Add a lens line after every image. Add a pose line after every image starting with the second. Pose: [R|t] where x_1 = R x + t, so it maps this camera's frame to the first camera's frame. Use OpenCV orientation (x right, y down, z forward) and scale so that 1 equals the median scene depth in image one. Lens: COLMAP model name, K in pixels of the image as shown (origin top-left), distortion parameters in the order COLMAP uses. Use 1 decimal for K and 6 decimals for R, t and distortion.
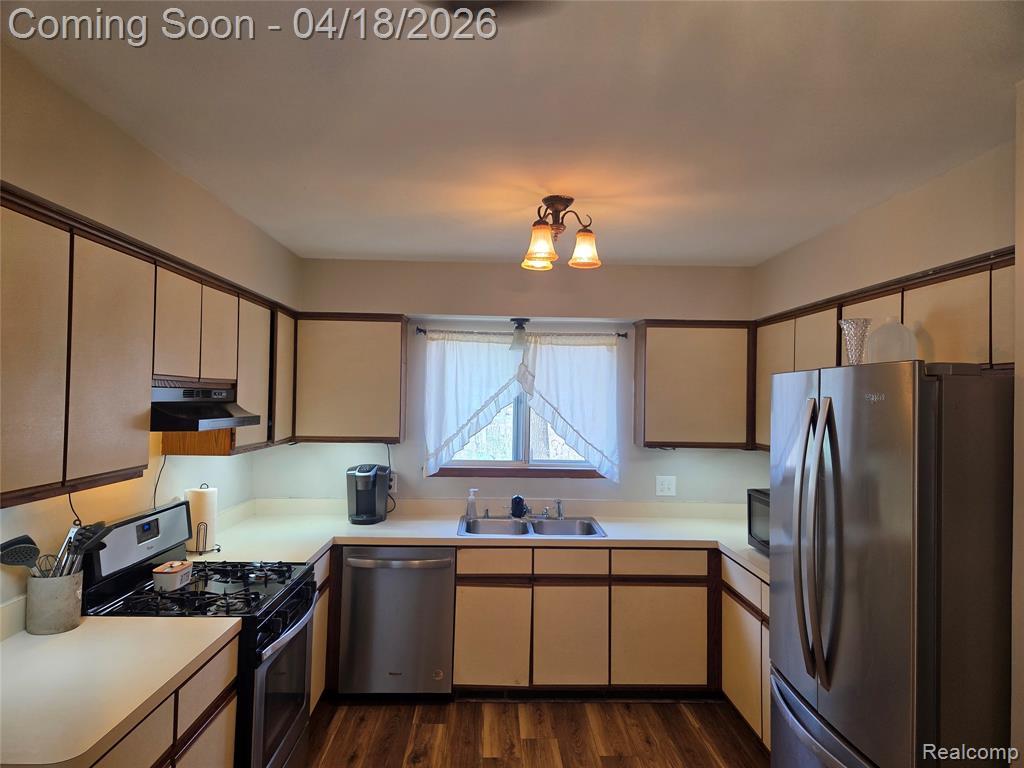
lens RADIAL K [[670.7, 0, 512.0], [0, 670.7, 384.0], [0, 0, 1]] dist [0.072732, -0.063286]
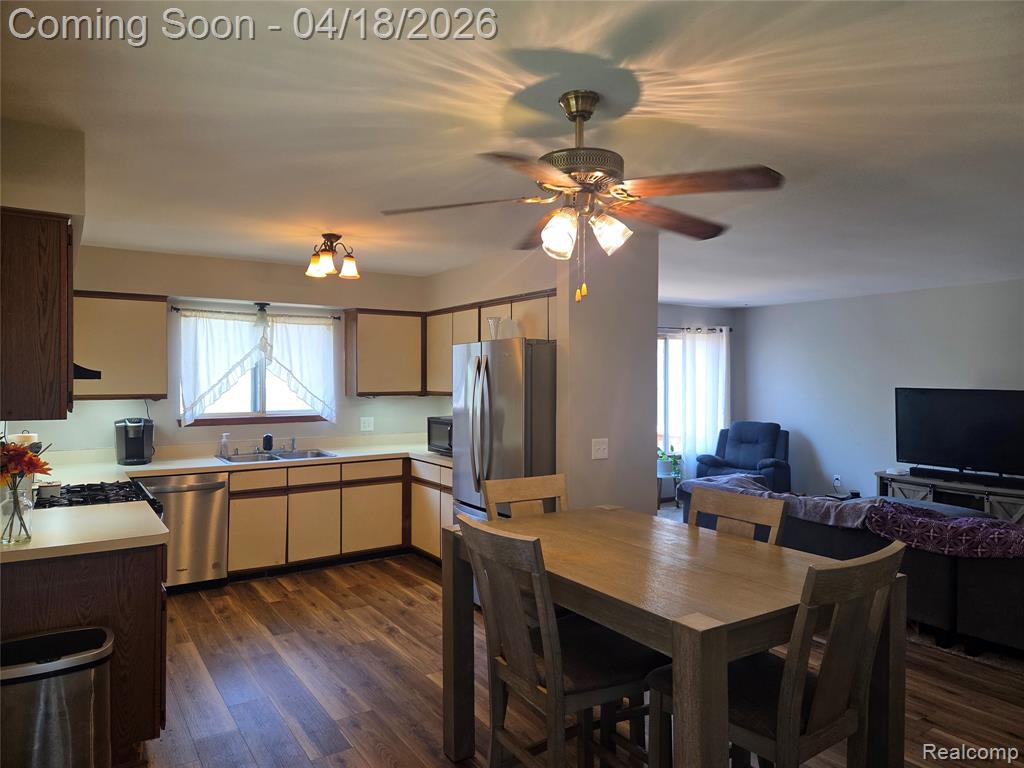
lens RADIAL K [[670.7, 0, 512.0], [0, 670.7, 384.0], [0, 0, 1]] dist [0.072732, -0.063286]
pose [[0.847711, -0.020872, 0.530047, -0.295224], [0.004163, 0.999457, 0.032698, 0.021629], [-0.530442, -0.025512, 0.847337, -0.416221]]
